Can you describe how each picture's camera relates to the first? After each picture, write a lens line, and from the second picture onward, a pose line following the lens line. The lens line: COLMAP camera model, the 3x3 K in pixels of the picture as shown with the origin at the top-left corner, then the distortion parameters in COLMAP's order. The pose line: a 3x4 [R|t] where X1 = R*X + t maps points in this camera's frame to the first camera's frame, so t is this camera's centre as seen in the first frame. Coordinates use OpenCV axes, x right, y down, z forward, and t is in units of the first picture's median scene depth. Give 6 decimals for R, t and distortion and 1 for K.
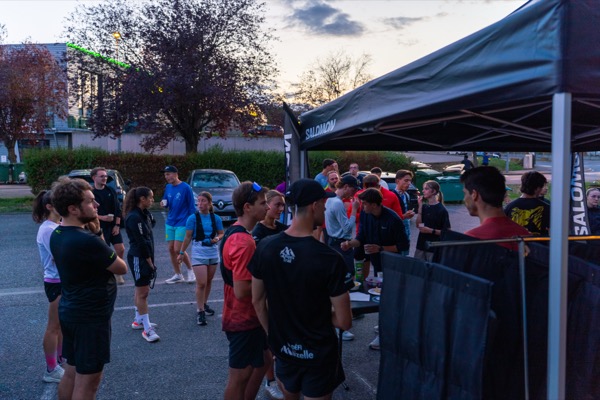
lens RADIAL K [[484.2, 0, 303.8], [0, 484.2, 197.3], [0, 0, 1]] dist [0.003744, -0.037326]
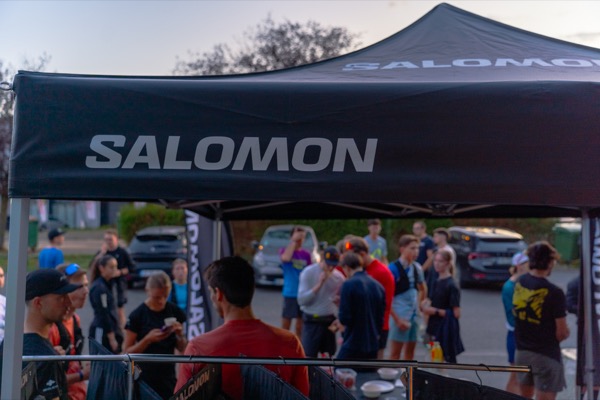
lens RADIAL K [[546.9, 0, 296.3], [0, 546.9, 198.0], [0, 0, 1]] dist [-0.002124, -0.010285]
pose [[0.951314, -0.017214, -0.307742, 0.386311], [-0.012298, 0.995524, -0.093703, -0.039283], [0.307977, 0.092925, 0.946845, 0.068805]]
